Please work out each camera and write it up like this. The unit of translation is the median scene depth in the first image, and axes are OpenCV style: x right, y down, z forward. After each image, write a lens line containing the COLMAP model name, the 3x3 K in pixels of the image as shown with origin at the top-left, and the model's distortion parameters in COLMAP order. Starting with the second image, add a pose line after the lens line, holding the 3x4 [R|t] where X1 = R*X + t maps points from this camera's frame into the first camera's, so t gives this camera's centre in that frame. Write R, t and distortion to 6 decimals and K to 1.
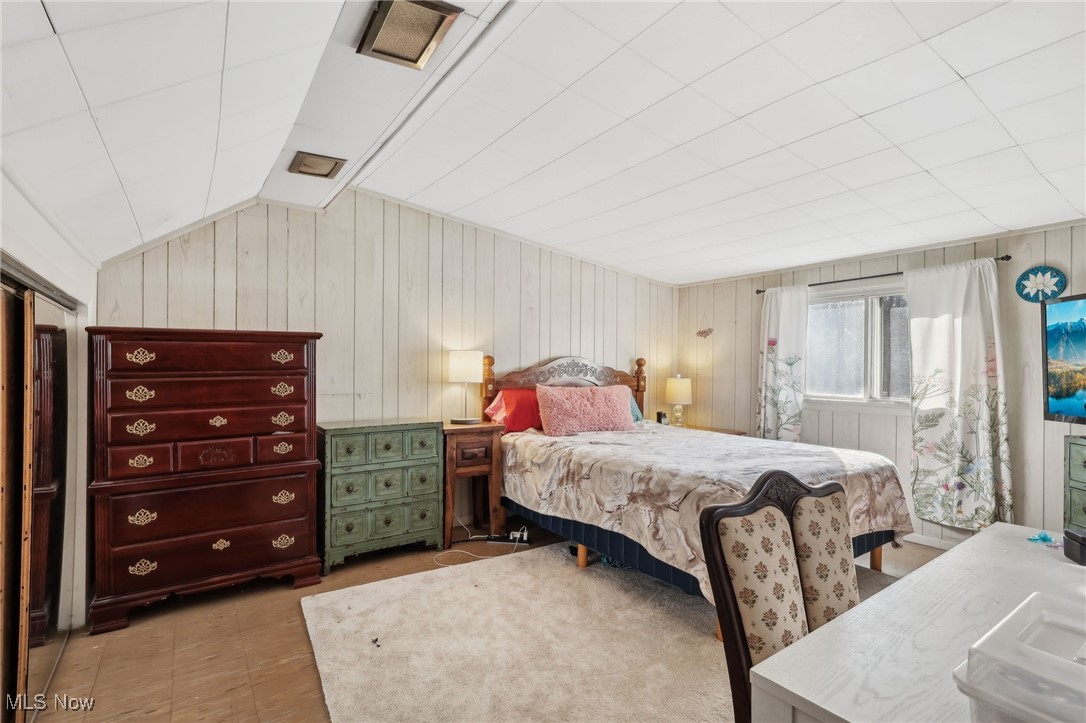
lens RADIAL K [[515.3, 0, 541.4], [0, 515.3, 364.7], [0, 0, 1]] dist [0.000554, -0.000049]
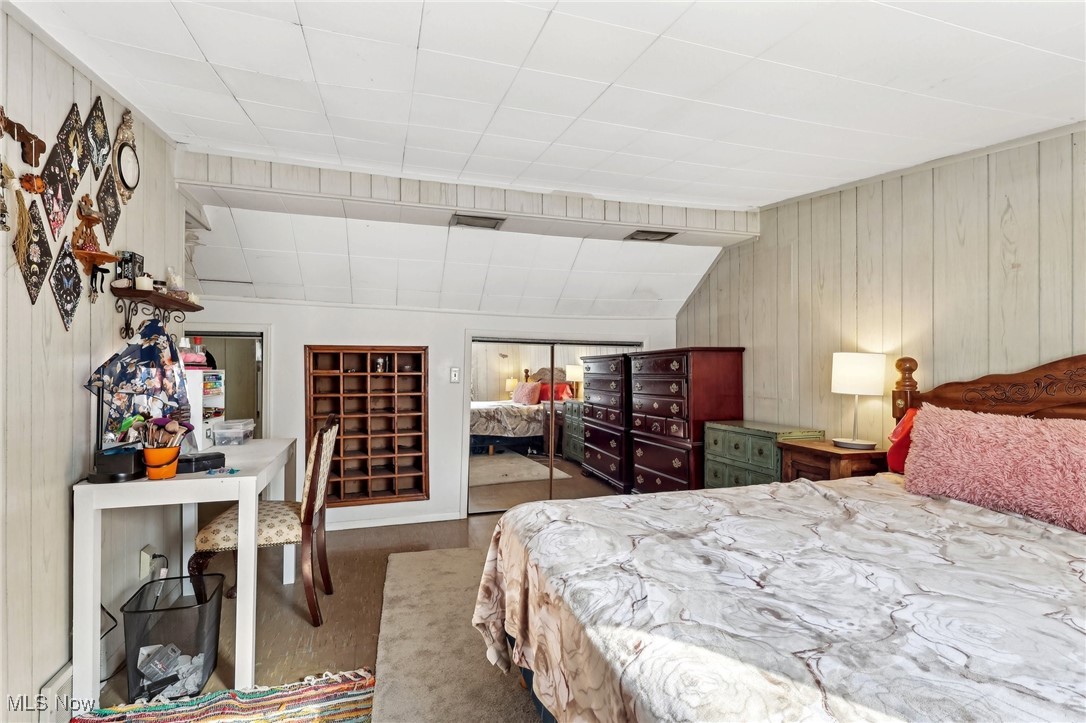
lens RADIAL K [[515.3, 0, 541.4], [0, 515.3, 364.7], [0, 0, 1]] dist [0.000554, -0.000049]
pose [[-0.286778, -0.013236, -0.957906, 0.829139], [-0.001982, 0.999911, -0.013223, 0.002115], [0.957995, -0.001893, -0.286779, 0.878902]]
